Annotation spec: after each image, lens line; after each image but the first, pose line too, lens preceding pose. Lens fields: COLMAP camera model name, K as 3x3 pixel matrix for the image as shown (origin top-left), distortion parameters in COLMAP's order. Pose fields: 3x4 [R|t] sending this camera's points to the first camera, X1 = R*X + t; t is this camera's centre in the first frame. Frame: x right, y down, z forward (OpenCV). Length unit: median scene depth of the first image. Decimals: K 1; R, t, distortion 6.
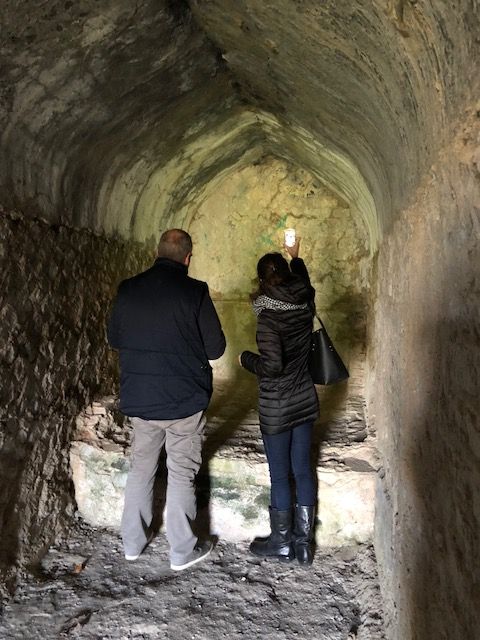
lens RADIAL K [[520.3, 0, 240.2], [0, 520.3, 320.3], [0, 0, 1]] dist [-0.000240, 0.003419]
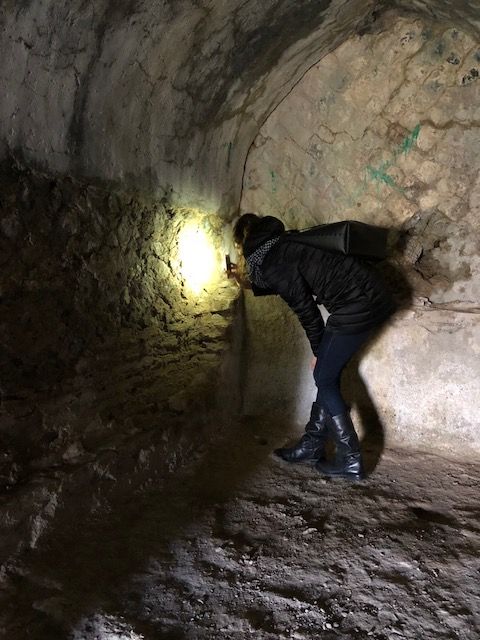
lens RADIAL K [[520.3, 0, 239.1], [0, 520.3, 318.3], [0, 0, 1]] dist [-0.000240, 0.003419]
pose [[0.954651, 0.032776, -0.295917, 0.077526], [-0.016501, 0.998219, 0.057332, -0.035093], [0.297269, -0.049849, 0.953492, 0.439322]]
